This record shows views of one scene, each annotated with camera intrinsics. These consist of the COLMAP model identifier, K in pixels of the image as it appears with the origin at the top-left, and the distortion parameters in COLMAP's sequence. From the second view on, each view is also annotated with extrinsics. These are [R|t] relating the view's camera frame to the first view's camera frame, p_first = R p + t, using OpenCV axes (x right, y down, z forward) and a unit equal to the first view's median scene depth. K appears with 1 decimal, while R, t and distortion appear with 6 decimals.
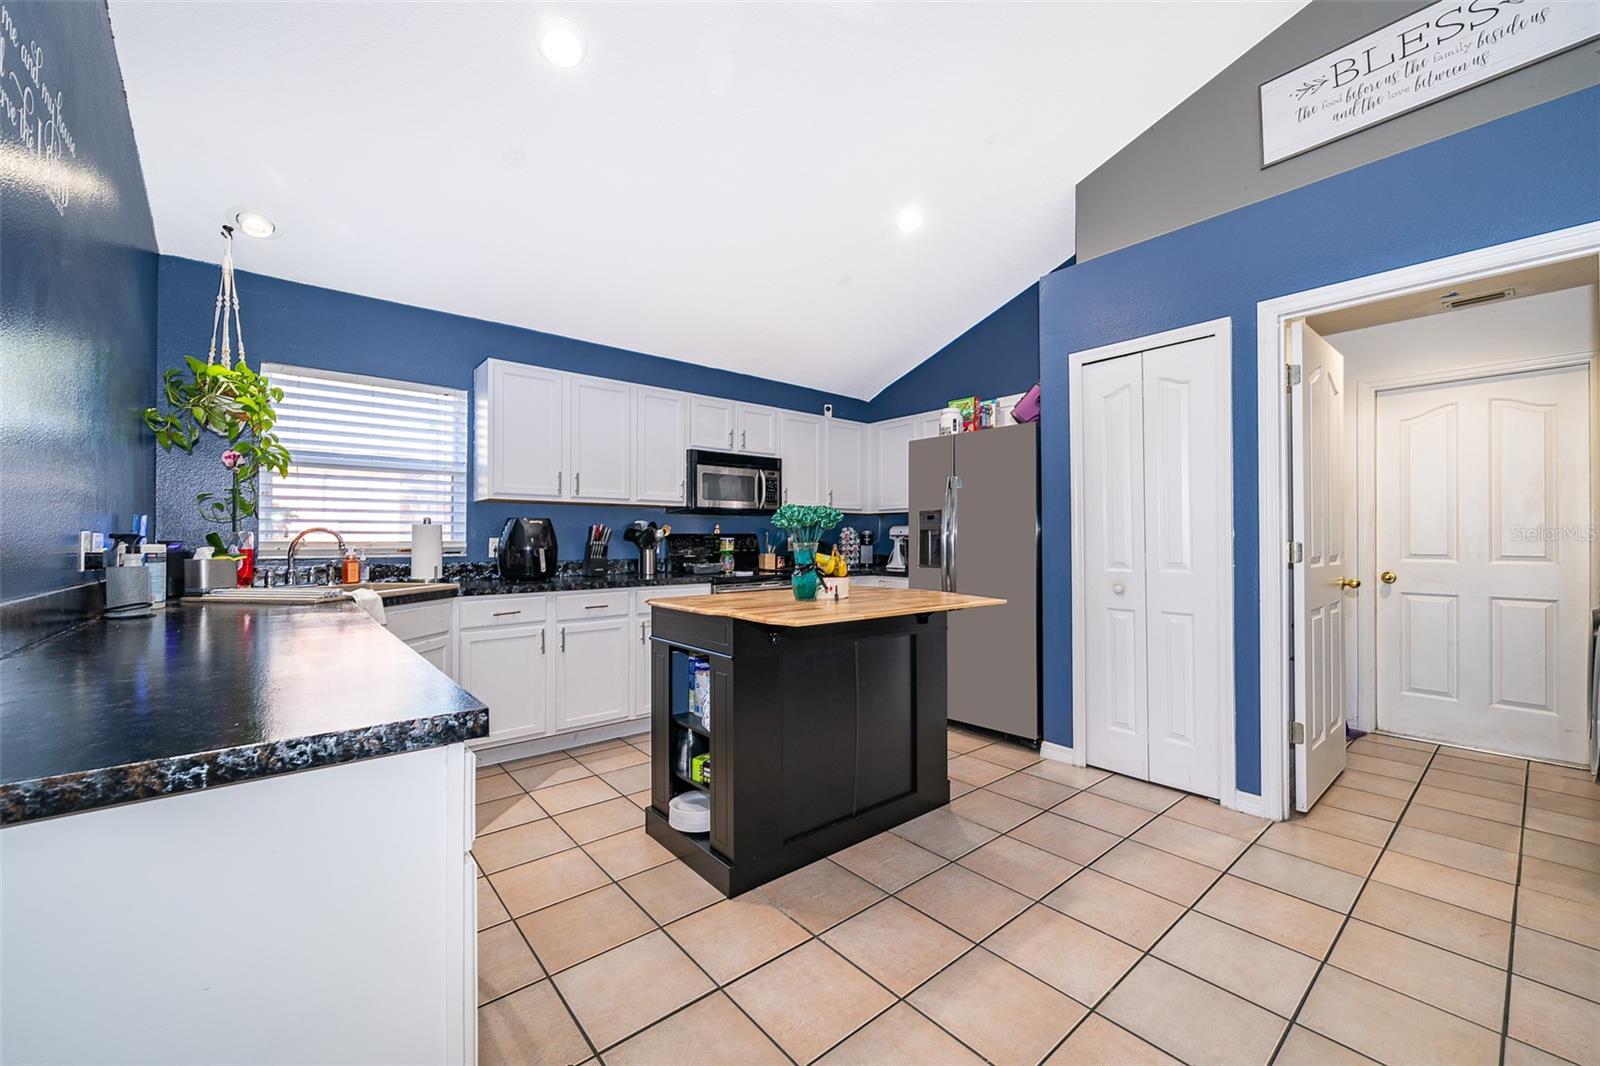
lens RADIAL K [[632.4, 0, 799.5], [0, 632.4, 537.2], [0, 0, 1]] dist [-0.002744, -0.000221]
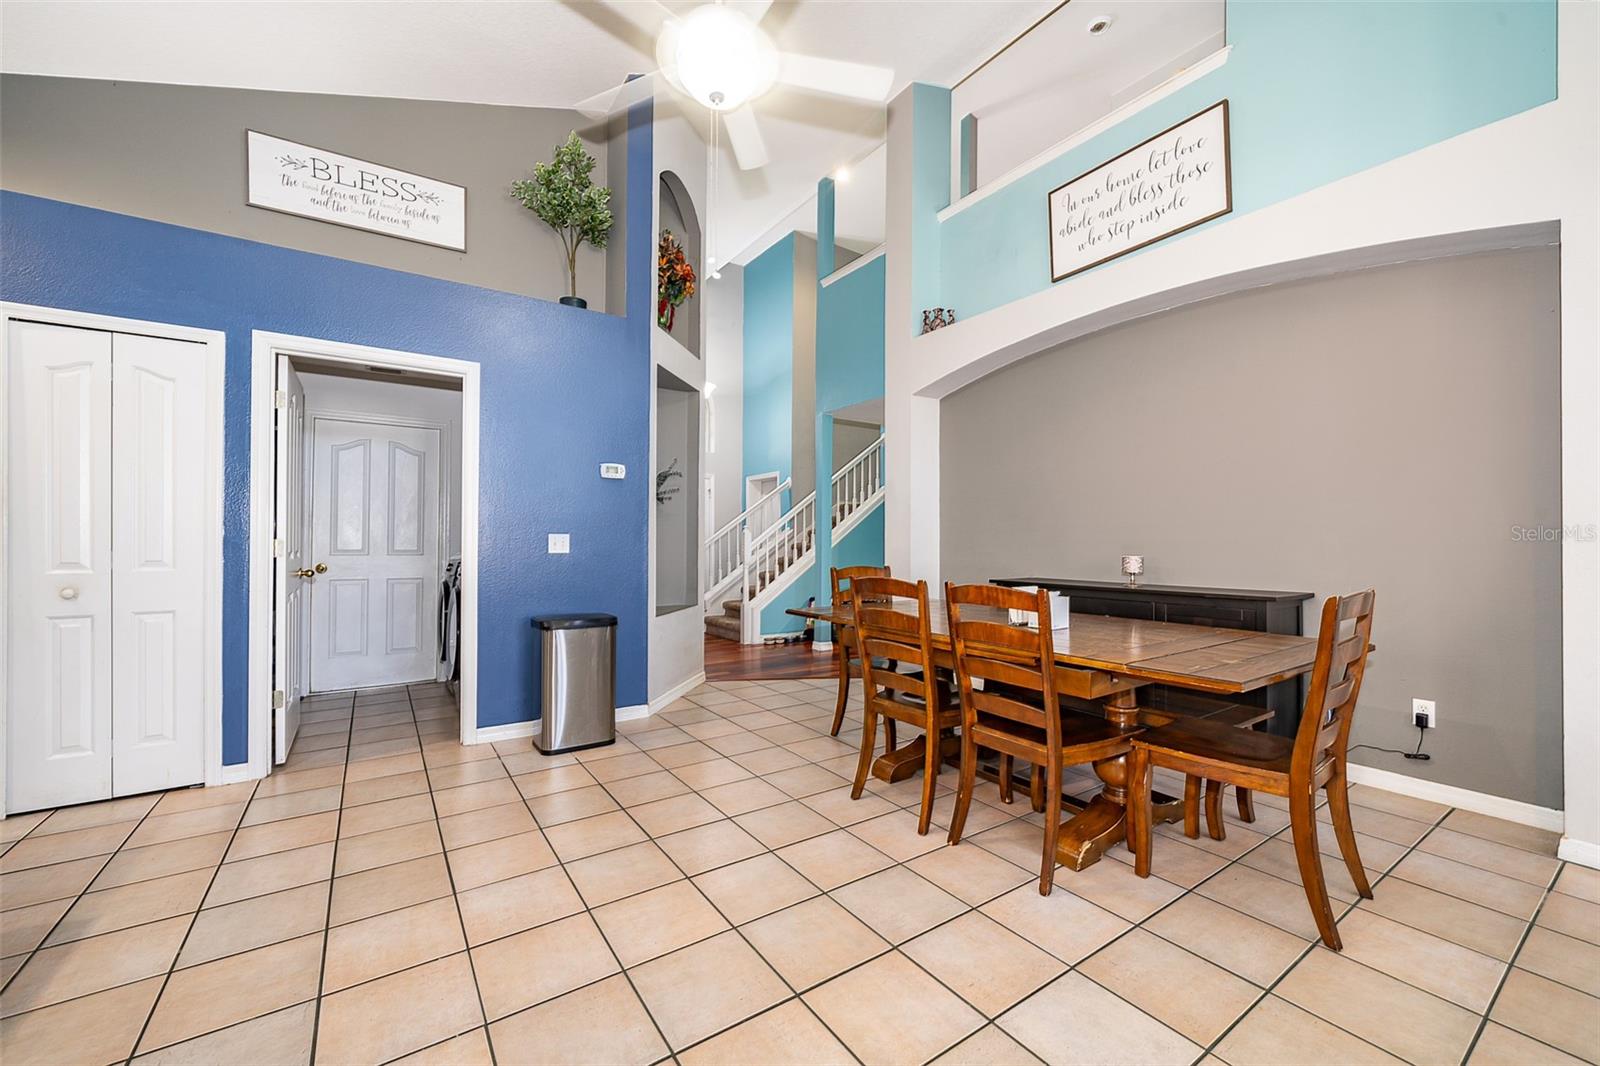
lens RADIAL K [[632.4, 0, 803.1], [0, 632.4, 533.9], [0, 0, 1]] dist [-0.002744, -0.000221]
pose [[0.100145, 0.014158, 0.994872, -0.254813], [-0.012005, 0.999843, -0.013020, -0.000464], [-0.994900, -0.010639, 0.100299, -0.088972]]
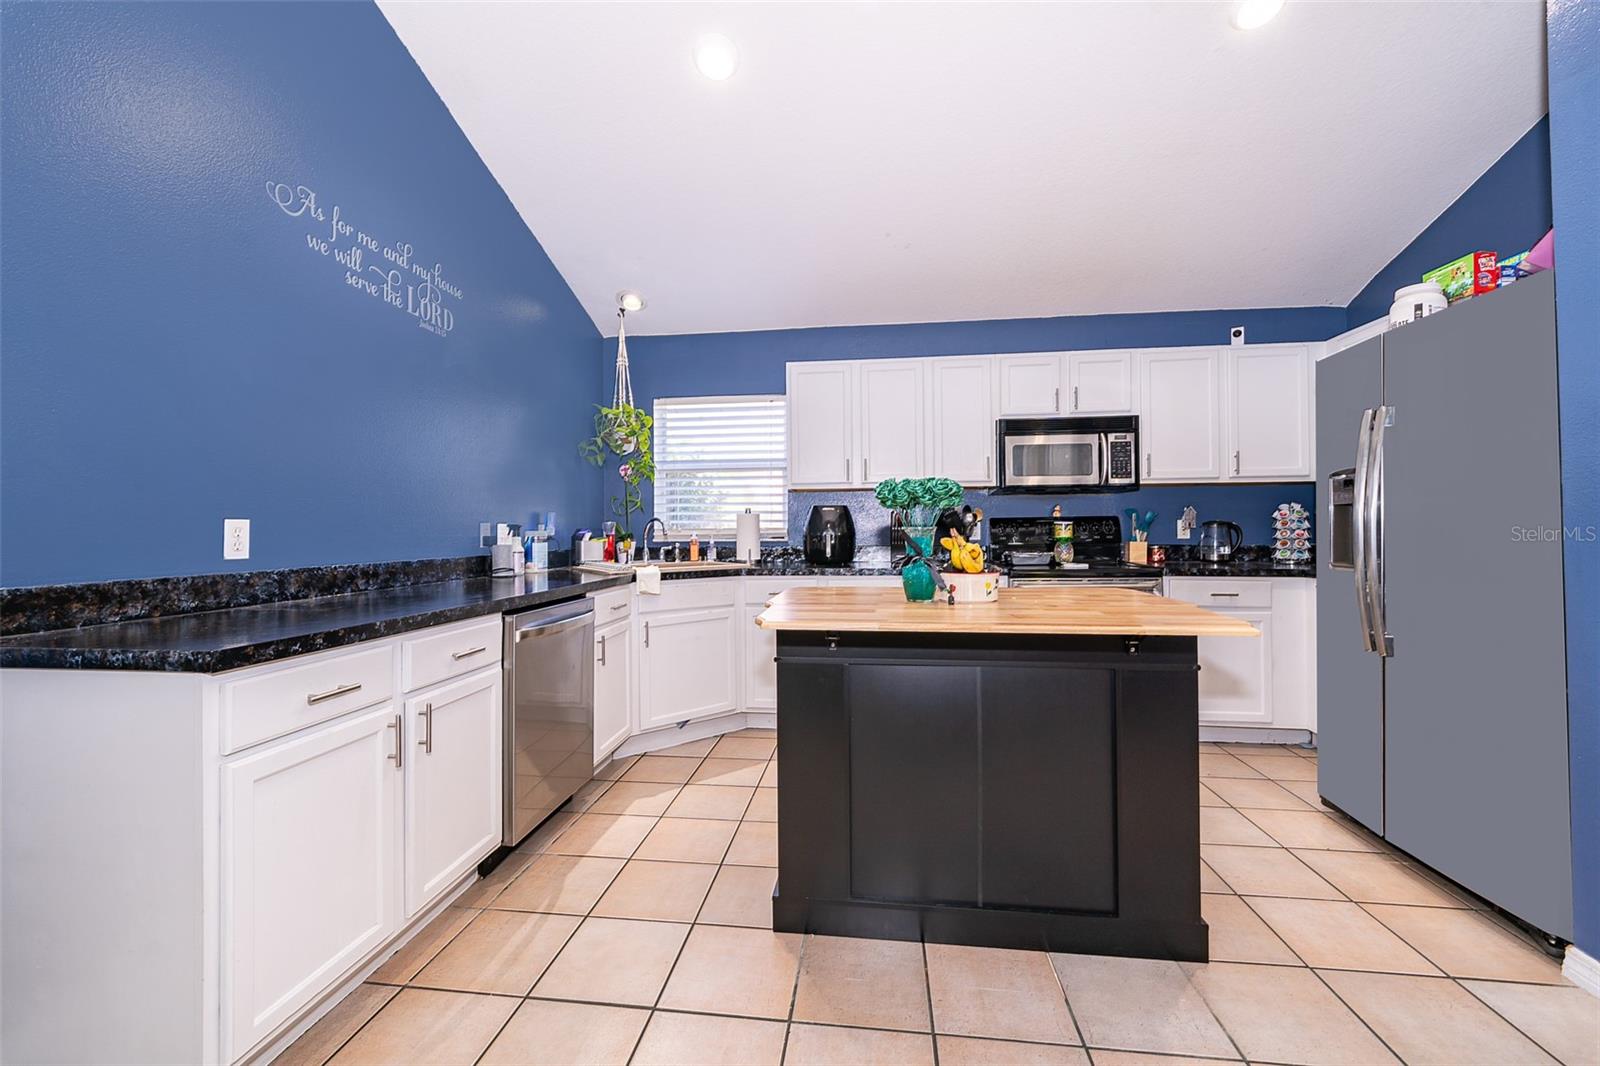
lens RADIAL K [[632.4, 0, 779.3], [0, 632.4, 524.8], [0, 0, 1]] dist [-0.002744, -0.000221]
pose [[0.676363, -0.009485, -0.736507, 0.379804], [0.011040, 0.999935, -0.002739, 0.005536], [0.736486, -0.006279, 0.676424, 0.285357]]
